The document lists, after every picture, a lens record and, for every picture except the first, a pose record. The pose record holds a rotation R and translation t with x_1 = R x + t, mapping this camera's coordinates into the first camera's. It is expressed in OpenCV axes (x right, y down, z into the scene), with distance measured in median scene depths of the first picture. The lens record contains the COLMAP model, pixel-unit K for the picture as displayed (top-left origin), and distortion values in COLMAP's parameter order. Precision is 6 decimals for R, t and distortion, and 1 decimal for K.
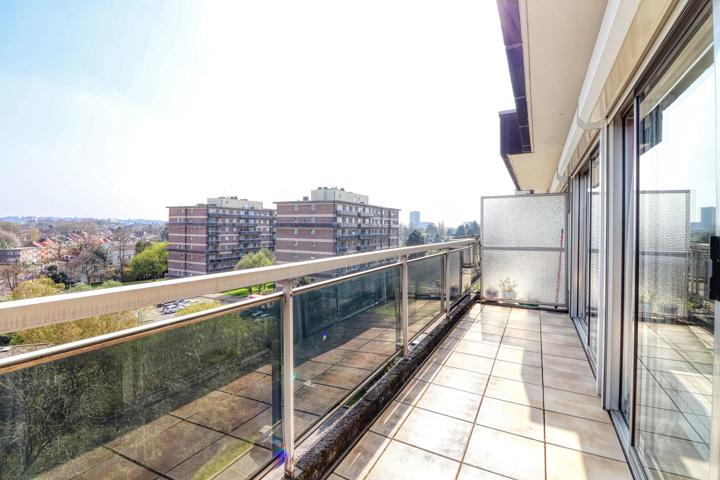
lens RADIAL K [[331.8, 0, 363.0], [0, 331.8, 225.8], [0, 0, 1]] dist [0.004629, -0.015645]
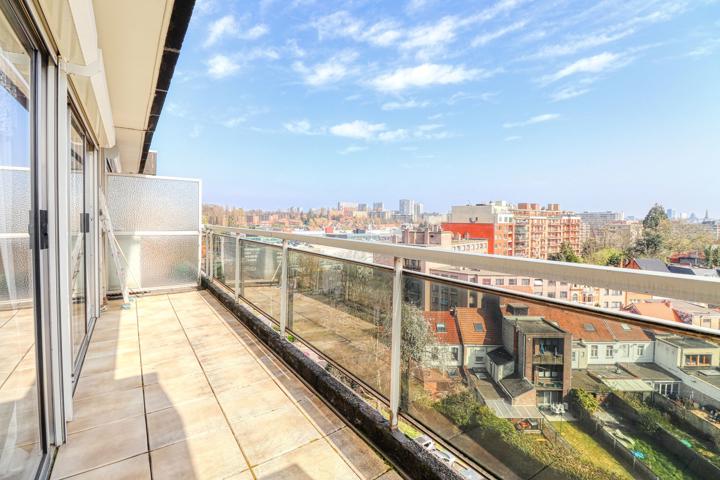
lens RADIAL K [[331.8, 0, 363.0], [0, 331.8, 225.8], [0, 0, 1]] dist [0.004629, -0.015645]
pose [[-0.449696, 0.004343, -0.893171, 0.480006], [-0.012465, 0.999860, 0.011138, 0.014841], [0.893095, 0.016142, -0.449579, 0.855130]]
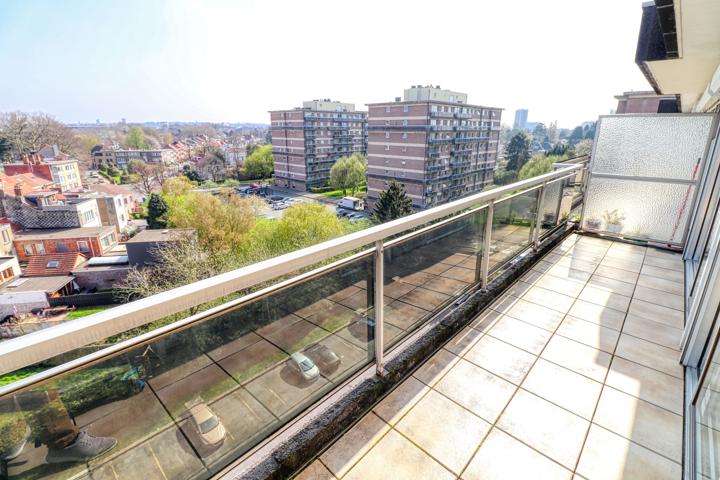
lens RADIAL K [[331.8, 0, 363.0], [0, 331.8, 225.8], [0, 0, 1]] dist [0.004629, -0.015645]
pose [[0.963655, 0.069056, -0.258070, 0.006877], [0.006455, 0.959713, 0.280909, -0.060500], [0.267071, -0.272366, 0.924386, -0.034481]]
